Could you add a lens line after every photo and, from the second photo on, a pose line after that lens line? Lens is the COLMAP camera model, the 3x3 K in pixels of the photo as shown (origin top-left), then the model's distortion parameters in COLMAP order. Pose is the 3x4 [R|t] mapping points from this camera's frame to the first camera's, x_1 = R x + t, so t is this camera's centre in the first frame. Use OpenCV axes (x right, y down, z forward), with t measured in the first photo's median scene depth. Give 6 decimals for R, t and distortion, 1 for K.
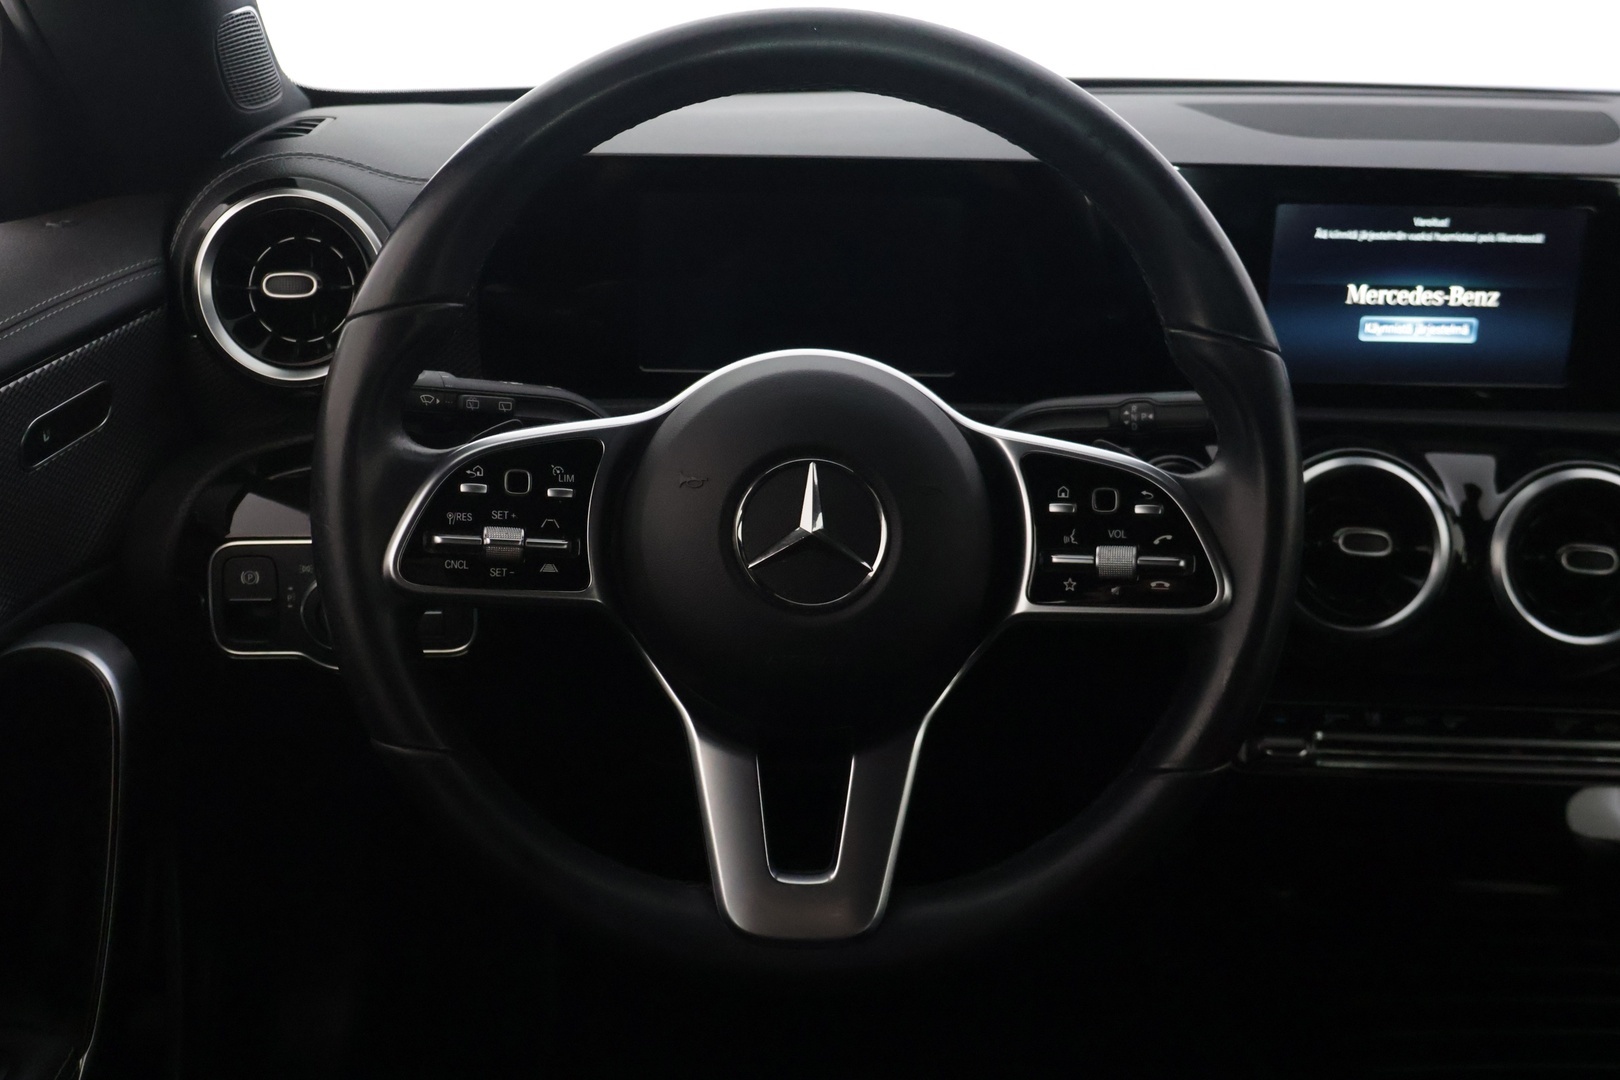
lens RADIAL K [[1730.3, 0, 810.0], [0, 1730.3, 540.0], [0, 0, 1]] dist [-0.006047, -0.005641]
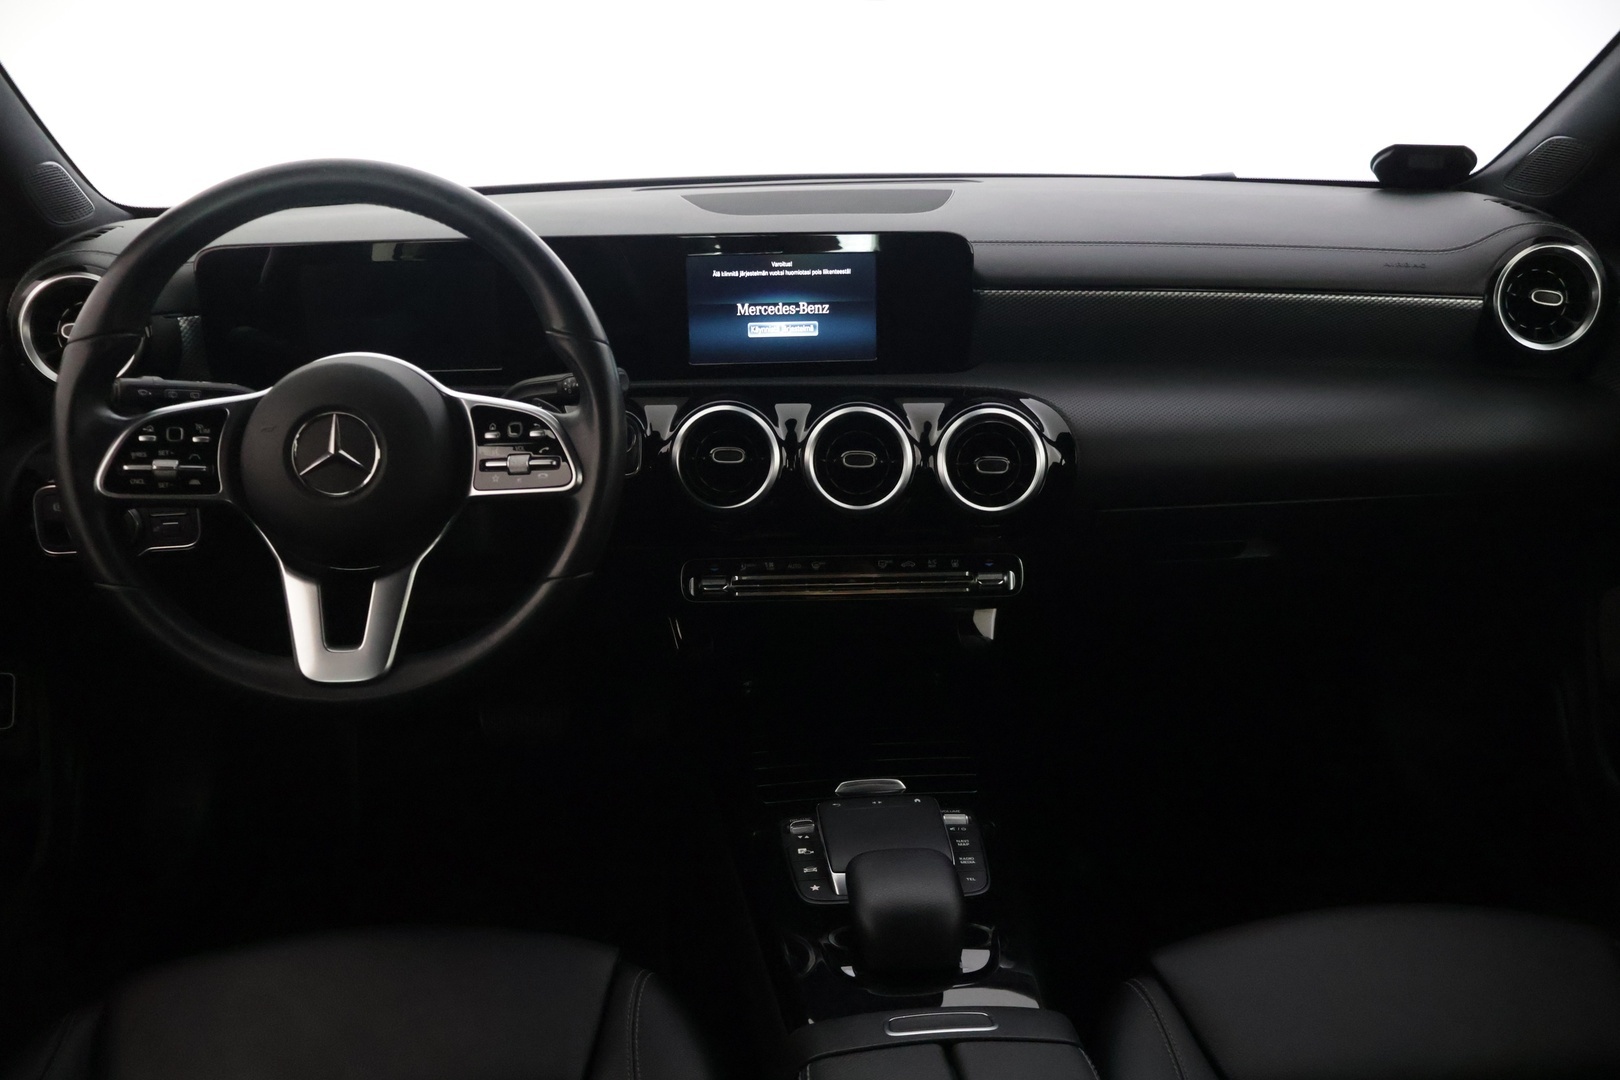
lens RADIAL K [[1388.9, 0, 810.0], [0, 1388.9, 540.0], [0, 0, 1]] dist [0.000318, -0.002010]
pose [[0.998415, -0.046281, 0.032019, 0.386221], [0.046118, 0.998919, 0.005815, 0.086889], [-0.032253, -0.004329, 0.999470, -0.392240]]
